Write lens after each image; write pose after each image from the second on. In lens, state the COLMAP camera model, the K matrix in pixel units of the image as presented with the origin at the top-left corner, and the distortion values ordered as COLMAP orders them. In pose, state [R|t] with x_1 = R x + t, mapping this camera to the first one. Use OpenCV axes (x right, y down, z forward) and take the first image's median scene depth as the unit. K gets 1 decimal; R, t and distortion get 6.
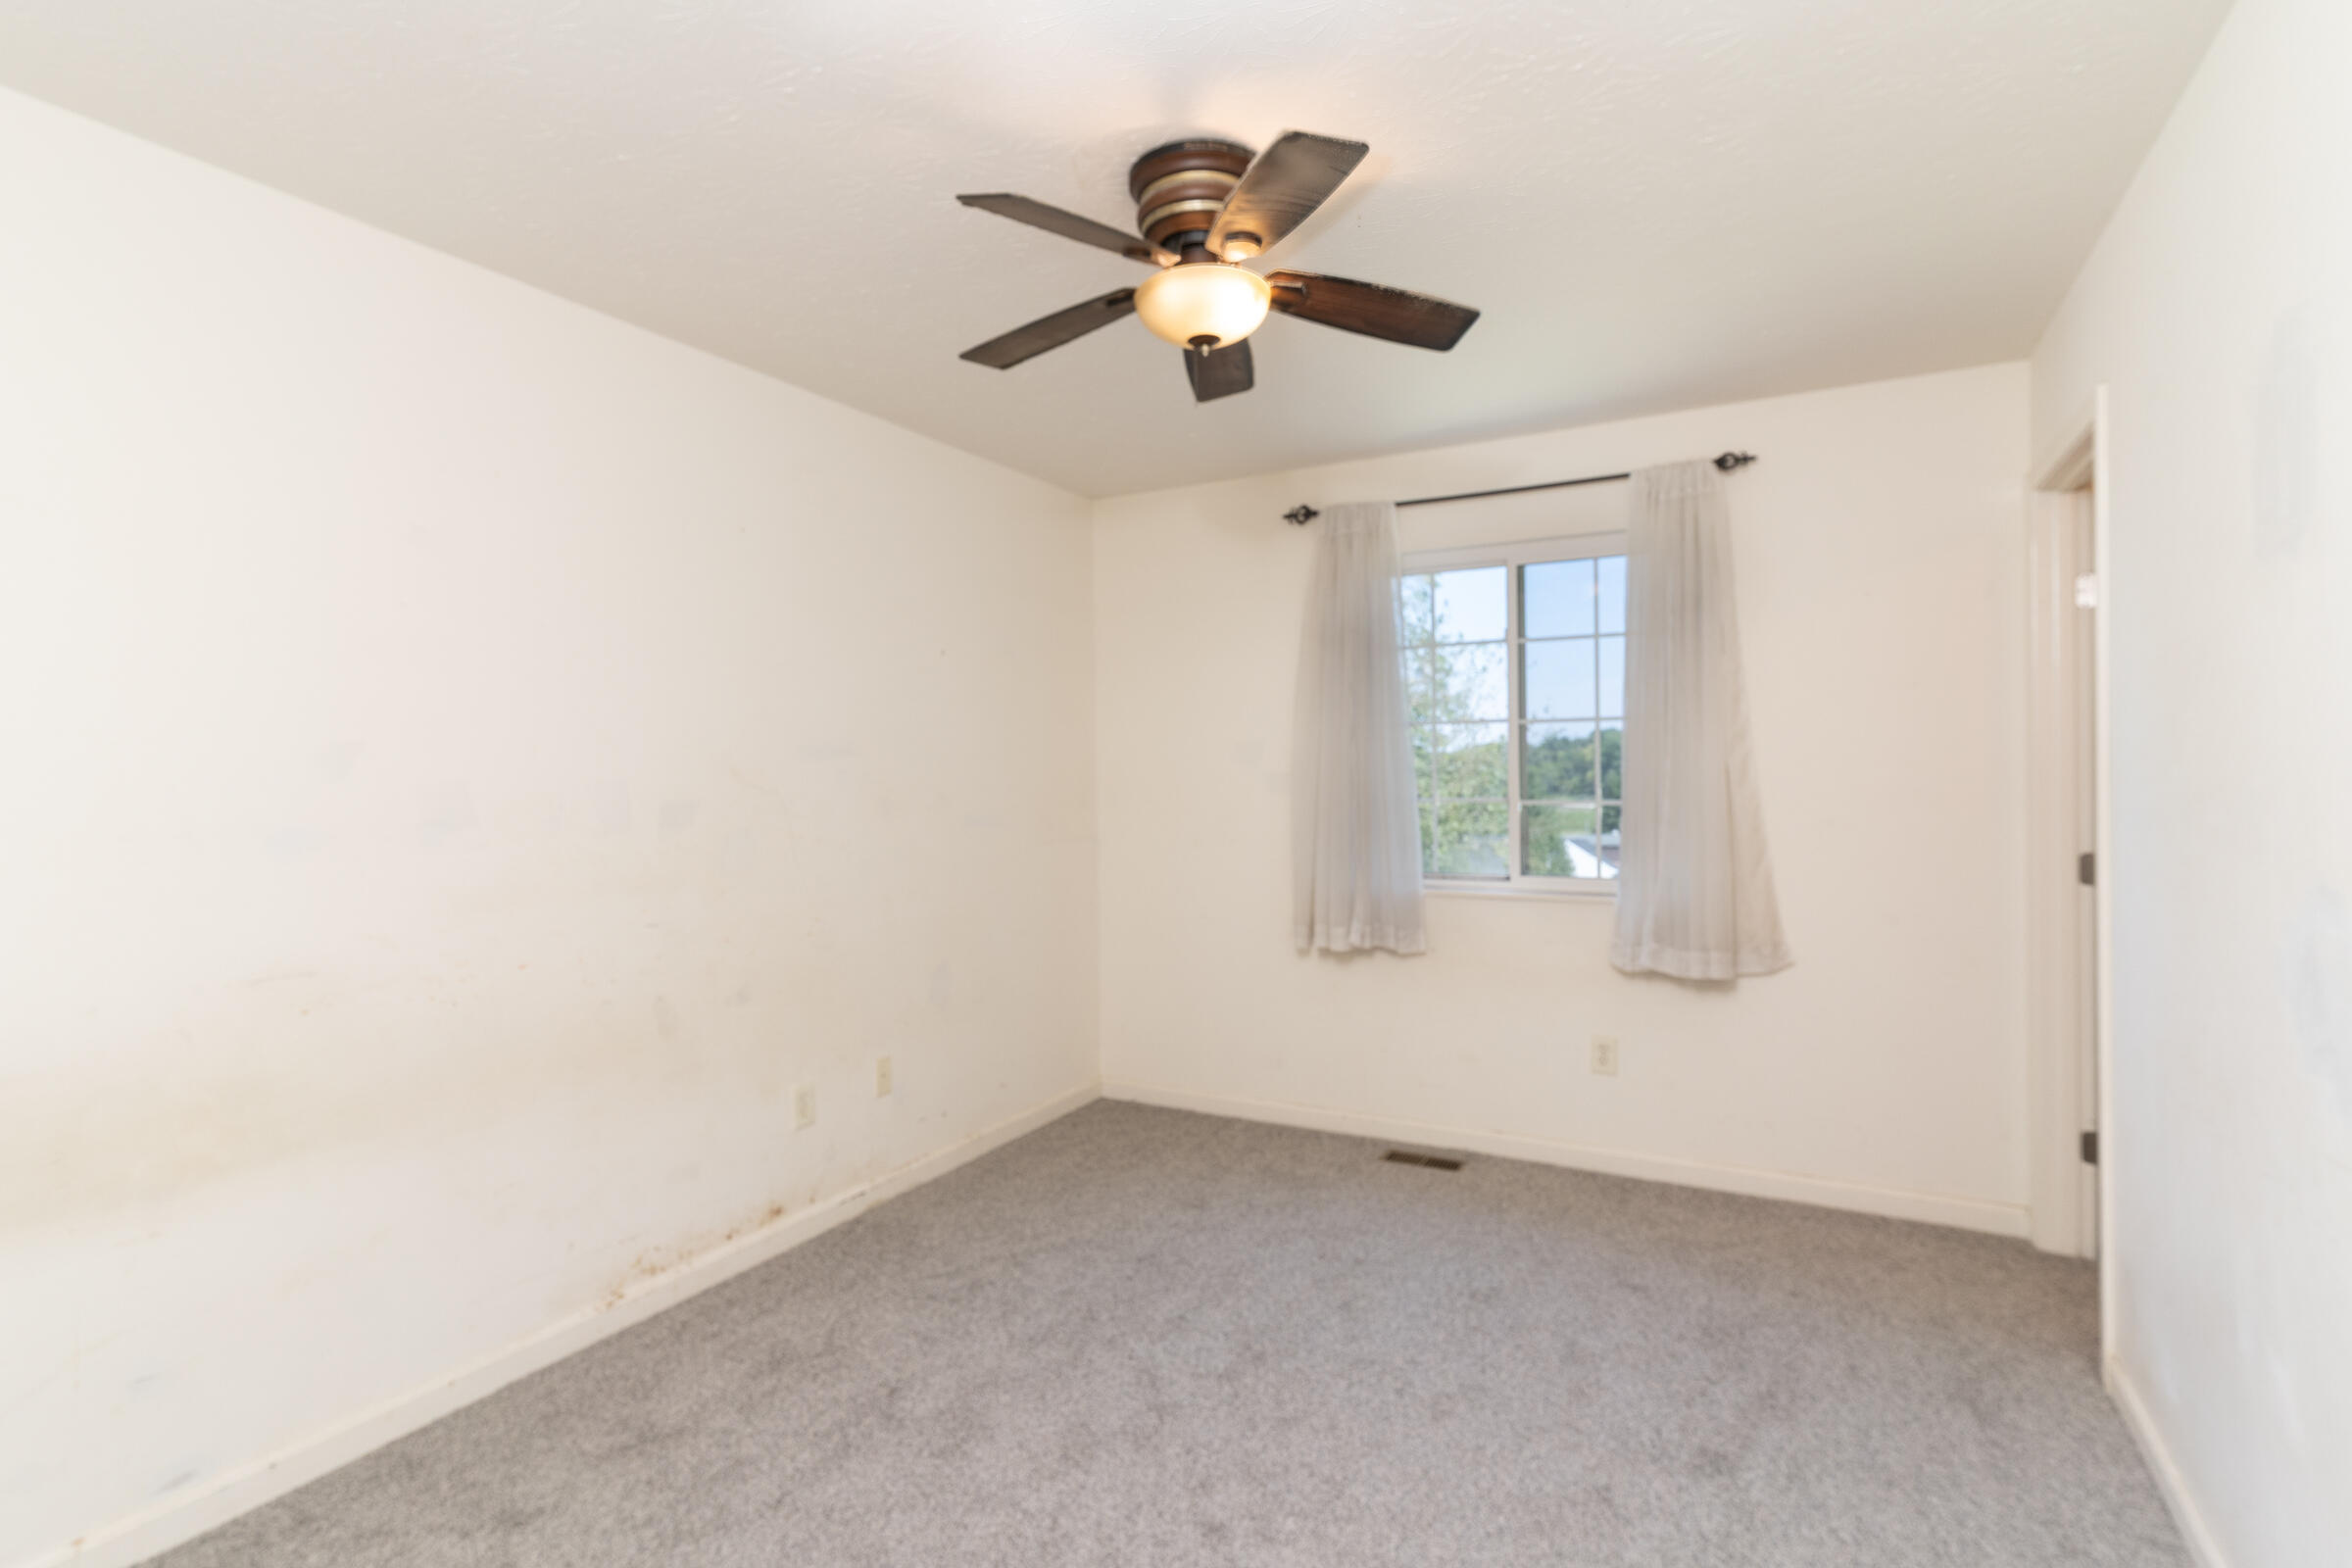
lens RADIAL K [[1122.4, 0, 1181.4], [0, 1122.4, 775.8], [0, 0, 1]] dist [0.002935, -0.000061]
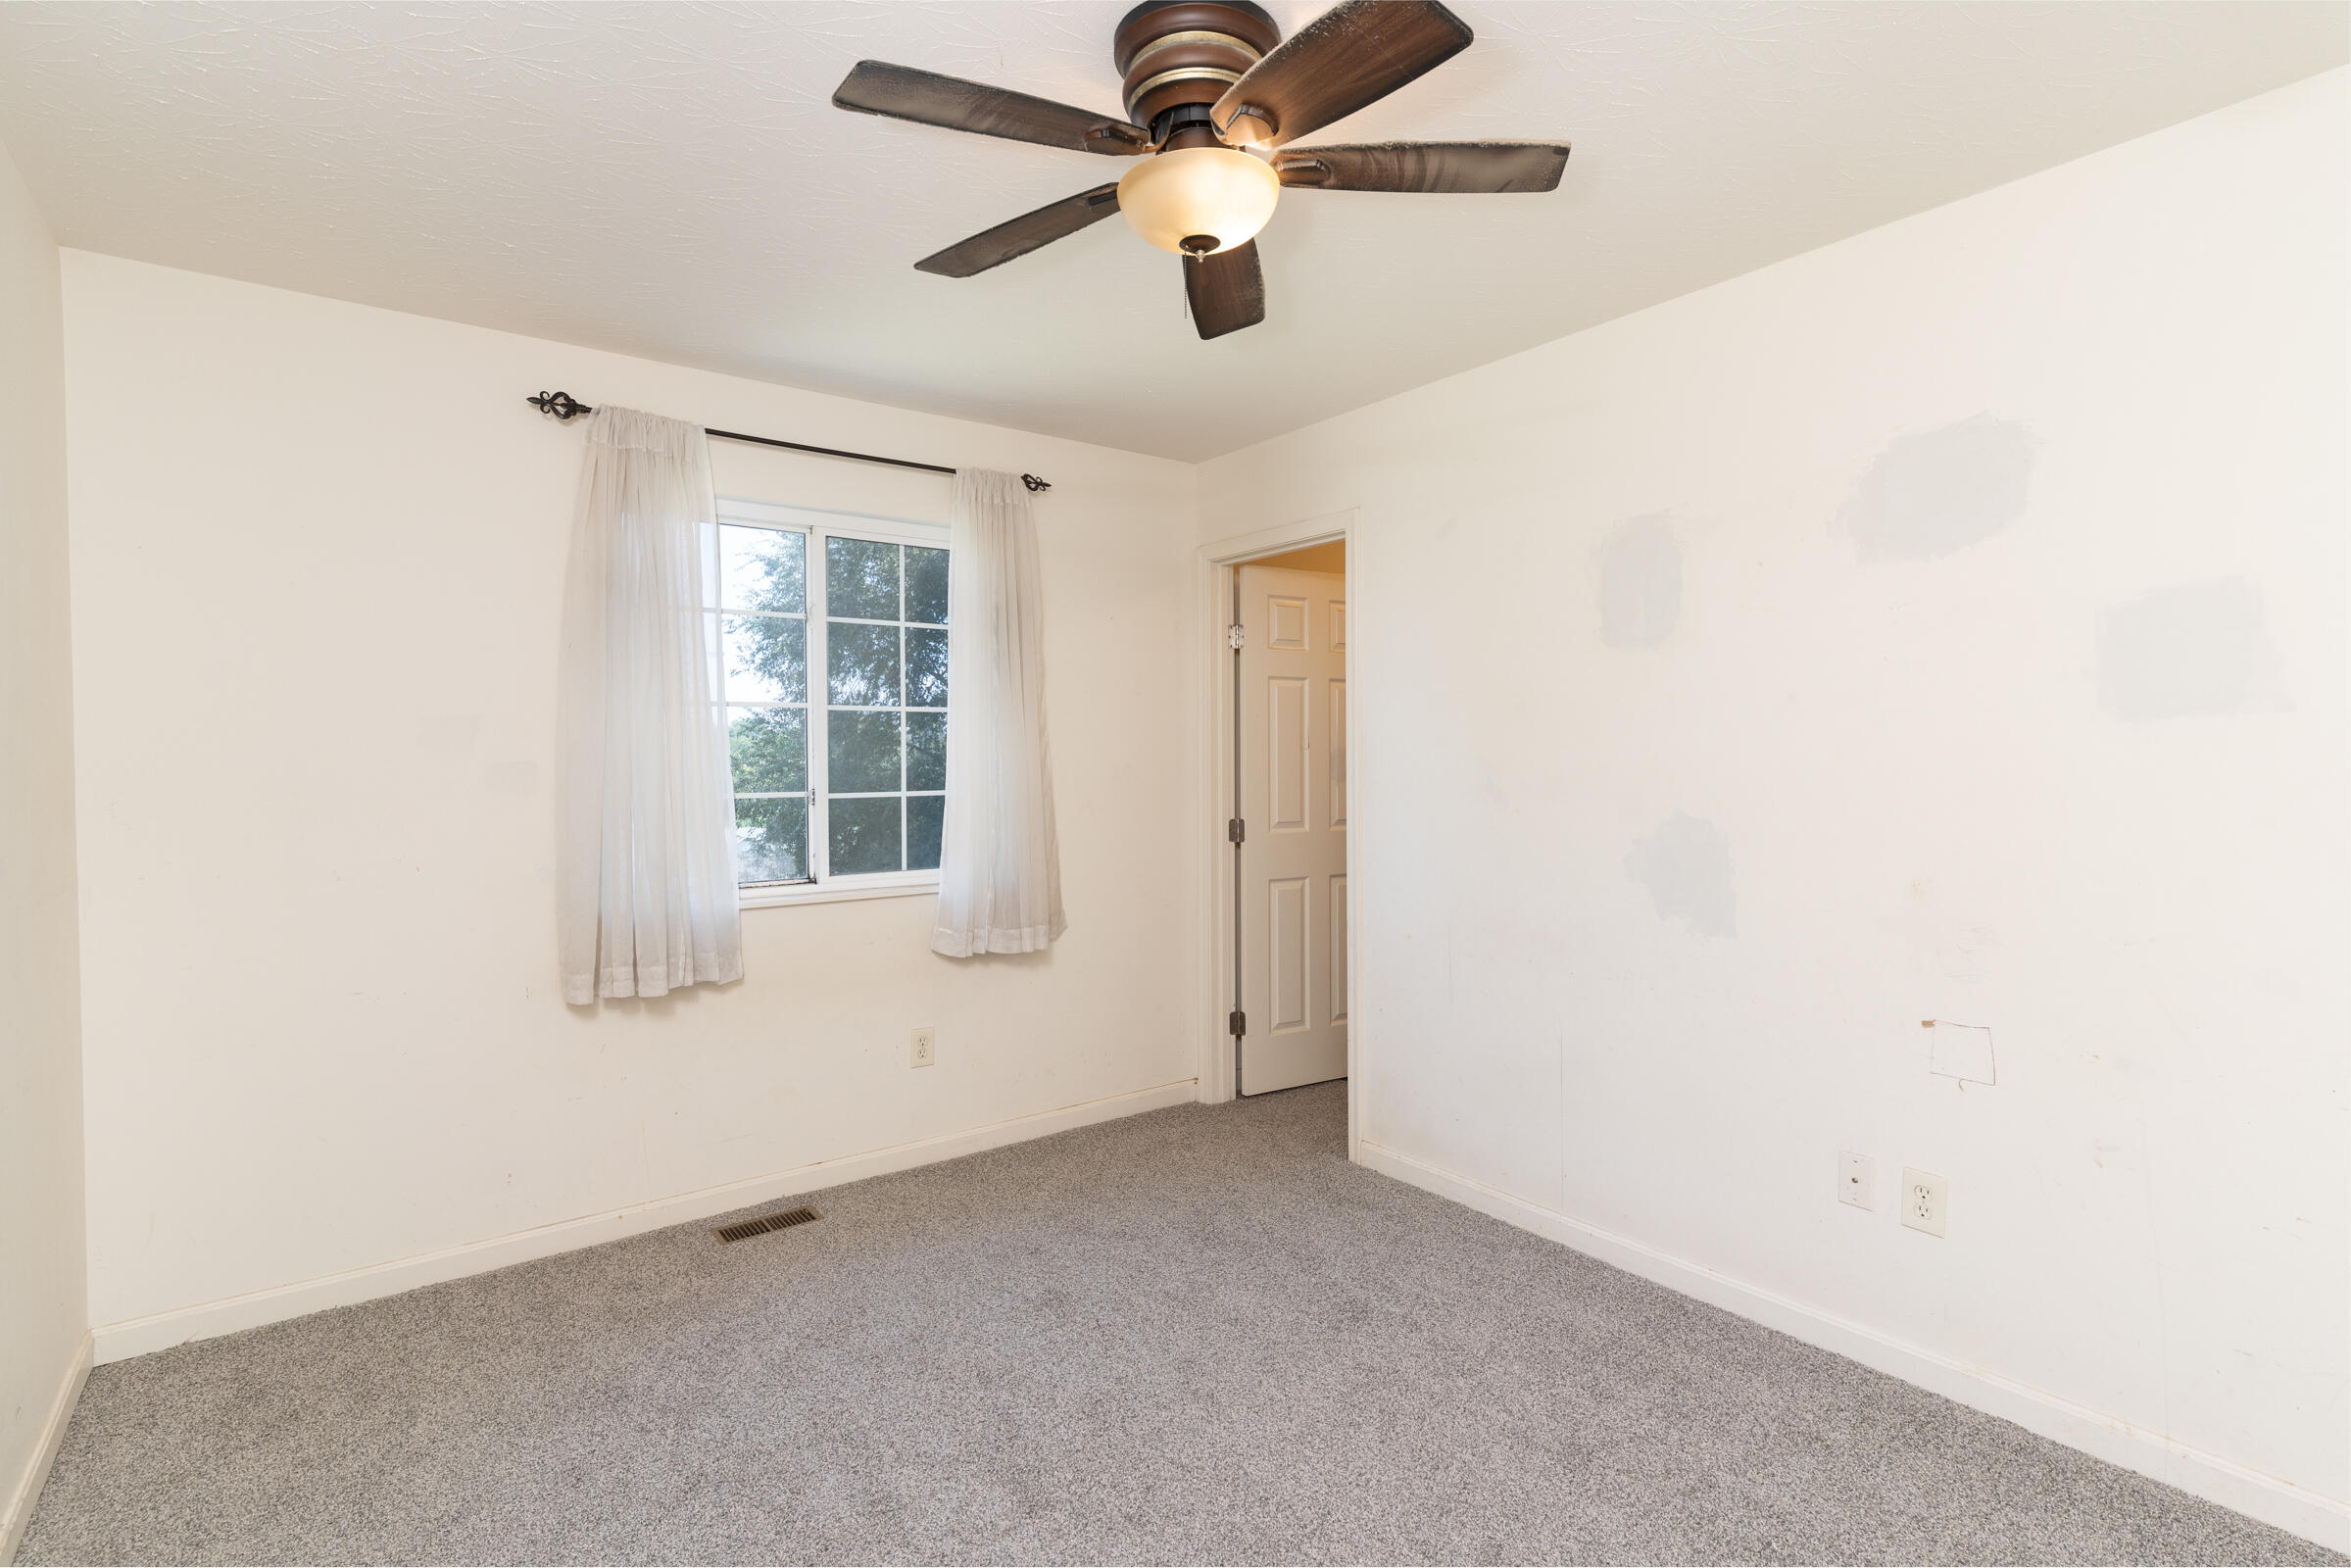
lens RADIAL K [[1121.9, 0, 1179.7], [0, 1121.9, 784.2], [0, 0, 1]] dist [0.002935, -0.000061]
pose [[0.417078, -0.015679, 0.908735, -0.421629], [0.005107, 0.999876, 0.014907, 0.001369], [-0.908856, -0.001577, 0.417106, 0.371547]]
